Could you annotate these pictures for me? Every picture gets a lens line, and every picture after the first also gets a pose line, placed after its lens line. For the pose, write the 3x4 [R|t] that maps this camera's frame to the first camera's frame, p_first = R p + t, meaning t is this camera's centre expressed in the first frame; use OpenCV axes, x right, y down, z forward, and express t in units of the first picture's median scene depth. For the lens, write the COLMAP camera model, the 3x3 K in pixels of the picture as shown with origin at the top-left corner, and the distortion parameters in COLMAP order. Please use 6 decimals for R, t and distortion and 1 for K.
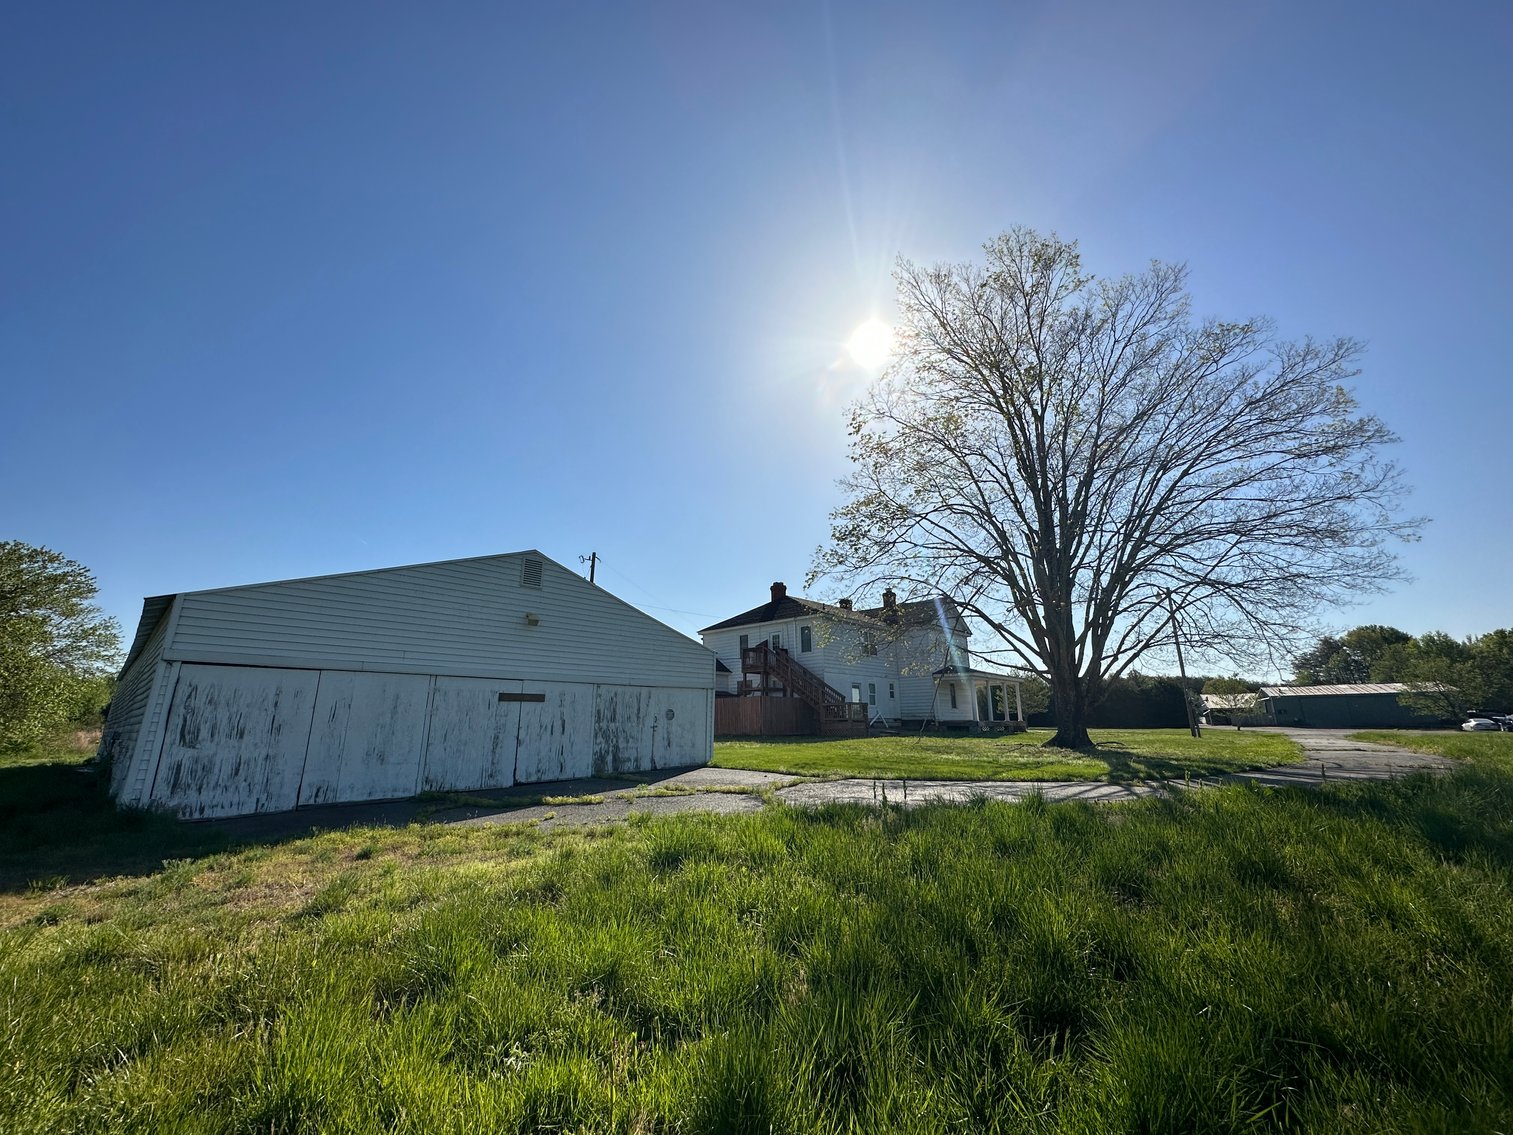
lens RADIAL K [[602.0, 0, 756.0], [0, 602.0, 569.4], [0, 0, 1]] dist [-0.002688, 0.000349]
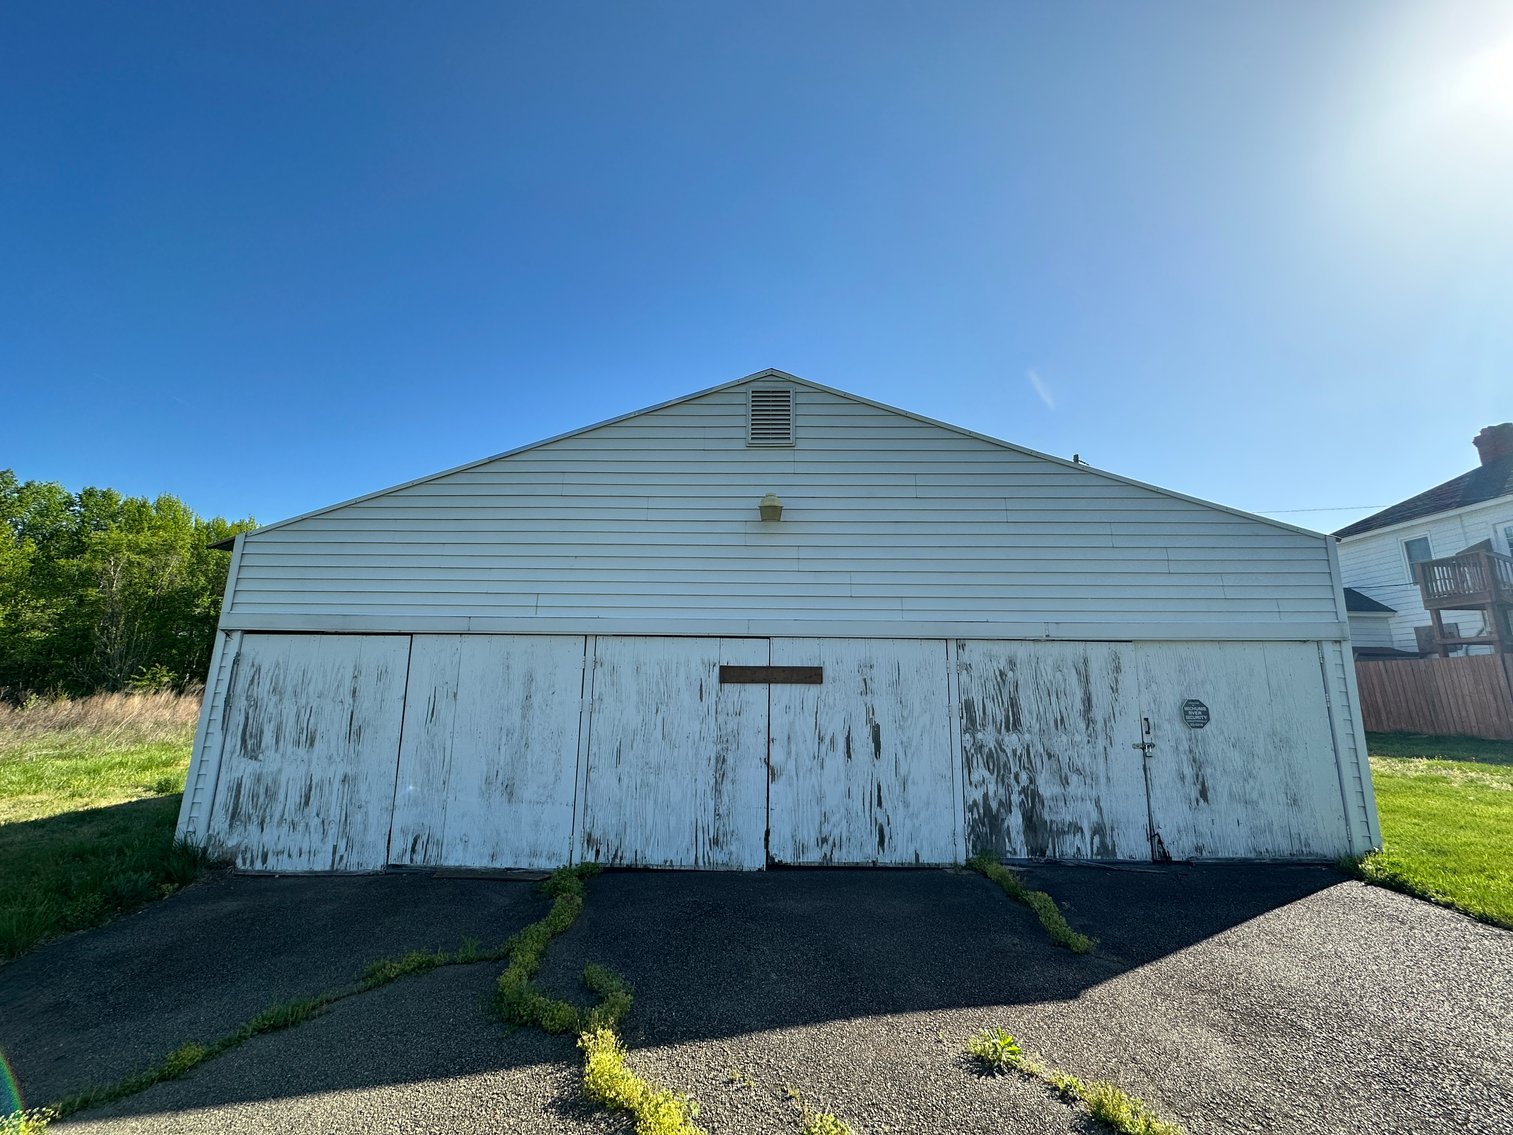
lens RADIAL K [[602.0, 0, 756.0], [0, 602.0, 569.4], [0, 0, 1]] dist [-0.002688, 0.000349]
pose [[0.658359, -0.130453, -0.741313, -0.044321], [0.172521, 0.984801, -0.020085, 0.147690], [0.732666, -0.114669, 0.670859, 0.726756]]
